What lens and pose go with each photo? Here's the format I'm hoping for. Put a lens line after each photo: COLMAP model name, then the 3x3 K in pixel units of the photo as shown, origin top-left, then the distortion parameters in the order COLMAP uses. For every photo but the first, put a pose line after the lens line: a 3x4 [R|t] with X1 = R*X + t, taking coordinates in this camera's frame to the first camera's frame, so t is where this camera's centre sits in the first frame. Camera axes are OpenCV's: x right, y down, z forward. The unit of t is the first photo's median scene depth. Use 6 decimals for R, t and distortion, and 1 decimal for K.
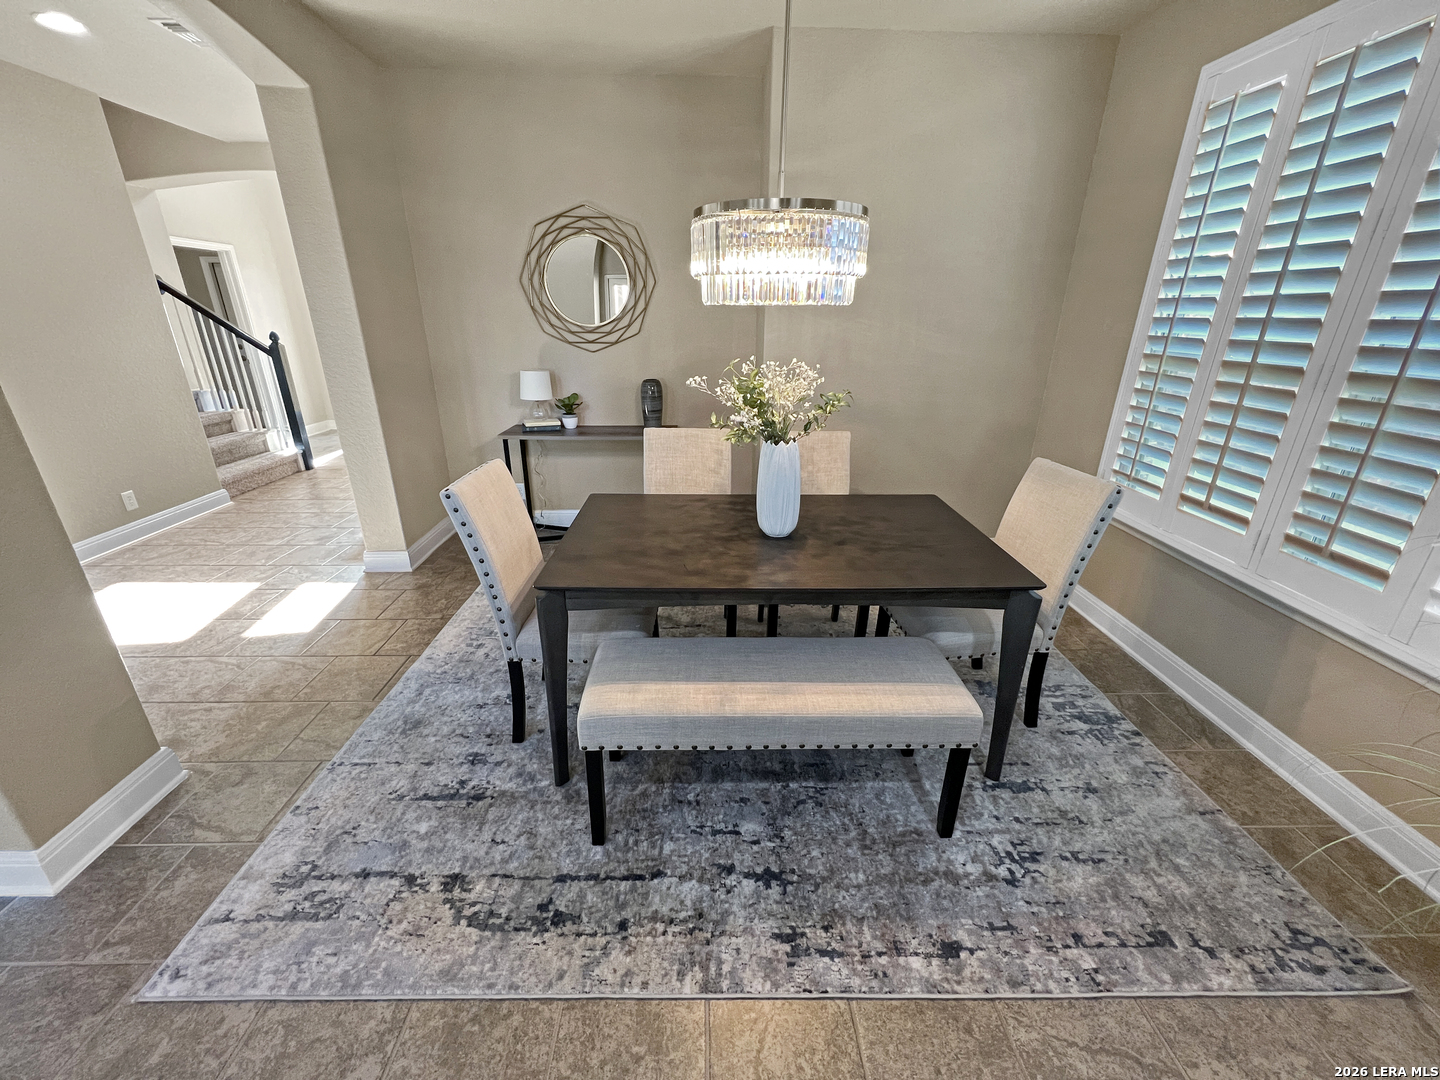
lens RADIAL K [[573.2, 0, 716.9], [0, 573.2, 543.6], [0, 0, 1]] dist [-0.003835, 0.000094]
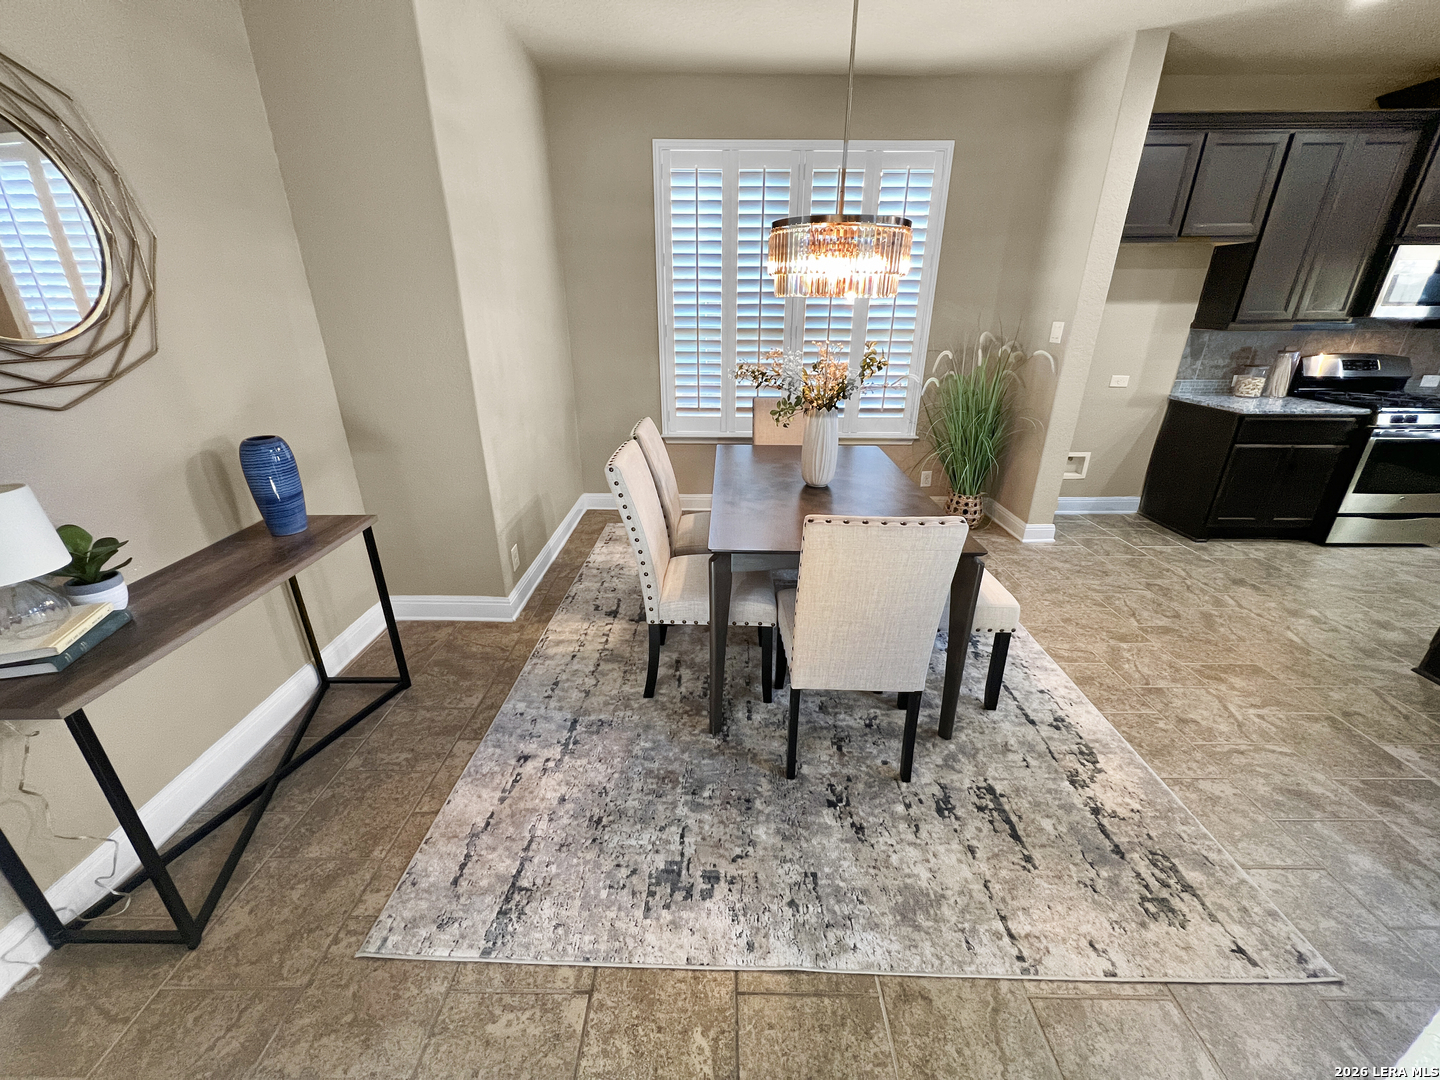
lens RADIAL K [[574.9, 0, 719.3], [0, 574.9, 540.0], [0, 0, 1]] dist [-0.002083, 0.000519]
pose [[0.036762, -0.388584, 0.920680, -1.141468], [0.371032, 0.860755, 0.348477, -0.446137], [-0.927892, 0.328791, 0.175820, 1.070561]]
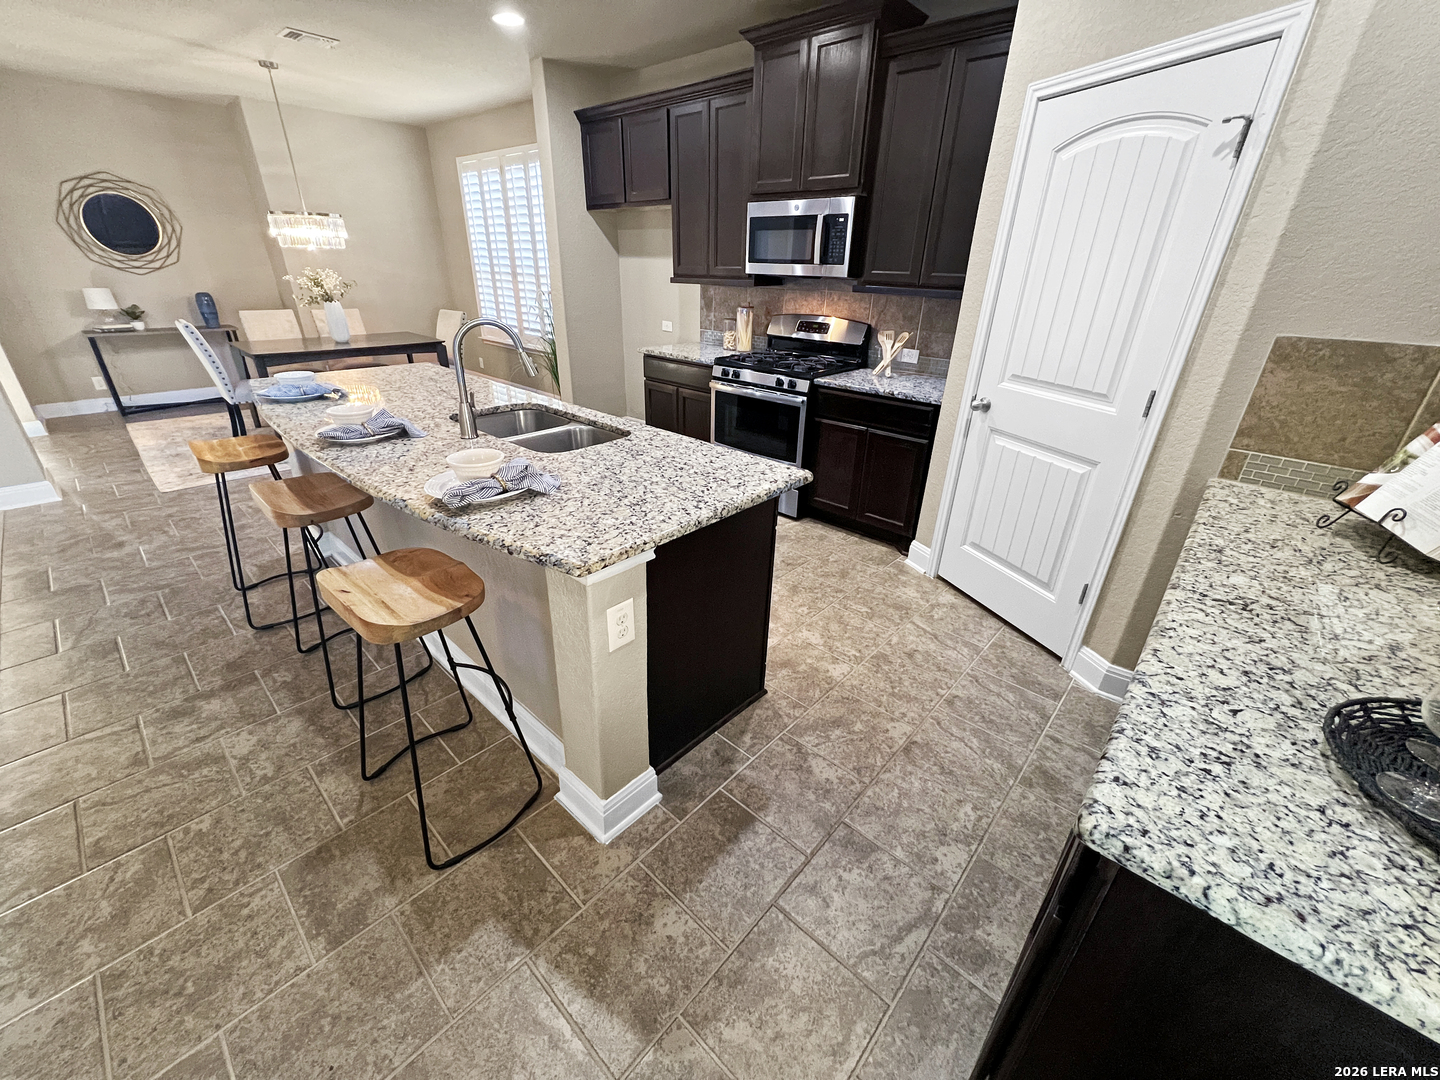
lens RADIAL K [[574.9, 0, 719.3], [0, 574.9, 540.0], [0, 0, 1]] dist [-0.002083, 0.000519]
pose [[0.693711, -0.305654, 0.652182, -0.688307], [0.250811, 0.951329, 0.179071, 0.808564], [-0.675173, 0.039351, 0.736609, -2.031901]]
